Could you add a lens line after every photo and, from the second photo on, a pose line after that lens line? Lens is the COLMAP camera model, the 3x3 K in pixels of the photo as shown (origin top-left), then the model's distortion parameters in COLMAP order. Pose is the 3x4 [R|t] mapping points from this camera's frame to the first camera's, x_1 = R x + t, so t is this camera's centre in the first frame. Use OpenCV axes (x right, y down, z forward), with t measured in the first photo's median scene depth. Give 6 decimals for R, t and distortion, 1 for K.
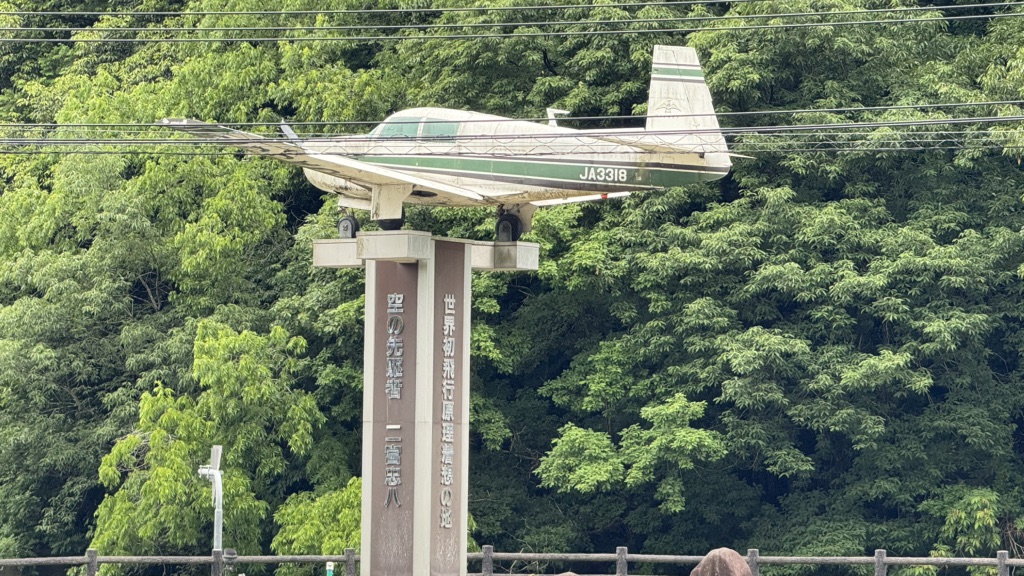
lens RADIAL K [[4280.5, 0, 513.2], [0, 4280.5, 288.5], [0, 0, 1]] dist [0.827124, 0.000000]
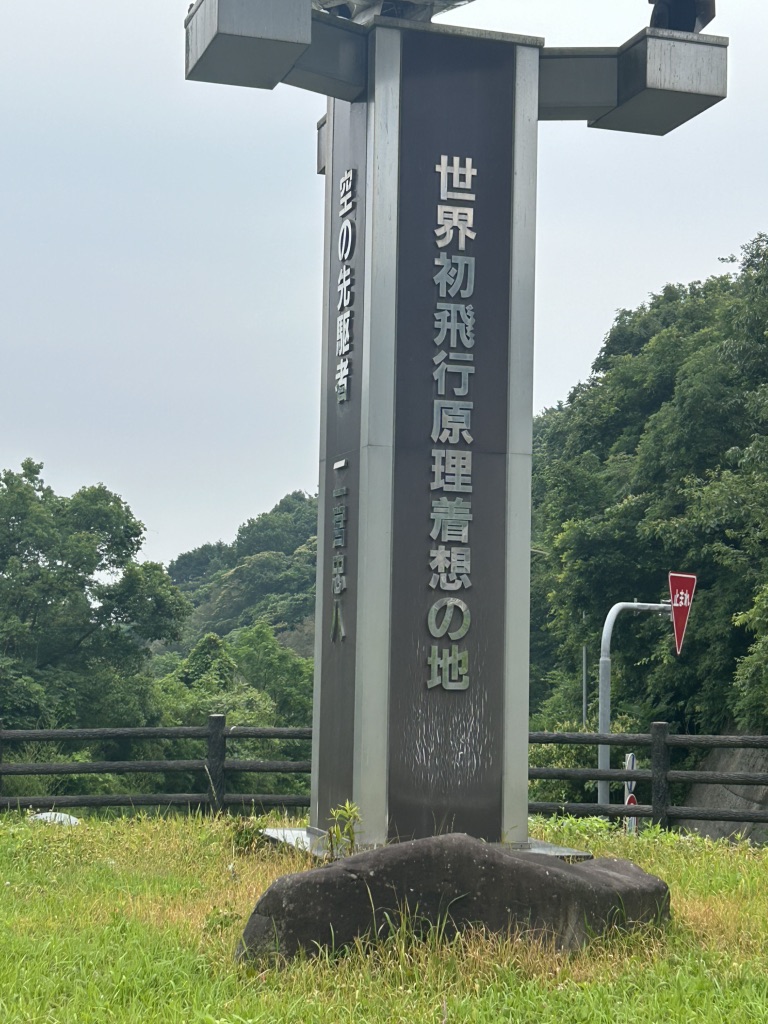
lens RADIAL K [[1828.4, 0, 368.7], [0, 1828.4, 516.8], [0, 0, 1]] dist [0.243052, 0.000000]
pose [[0.803080, -0.046850, -0.594027, 0.088484], [0.025773, 0.998702, -0.043923, 0.046290], [0.595314, 0.019964, 0.803245, 0.847841]]
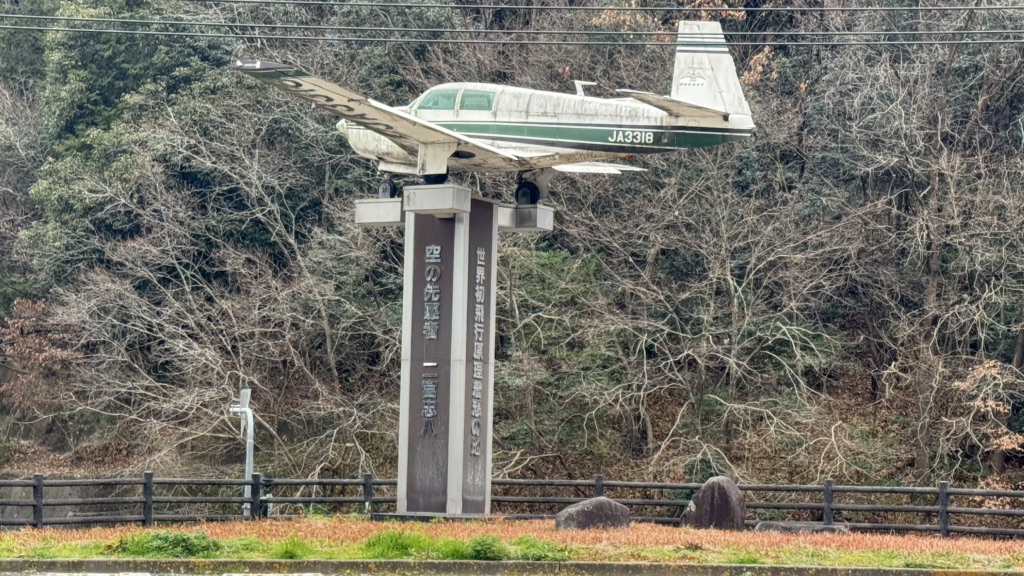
lens RADIAL K [[2170.7, 0, 540.6], [0, 2170.7, 290.0], [0, 0, 1]] dist [0.333851, 0.000000]
pose [[0.995082, 0.018309, 0.097347, -0.054748], [-0.015975, 0.999567, -0.024695, 0.026425], [-0.097757, 0.023018, 0.994944, 0.434131]]
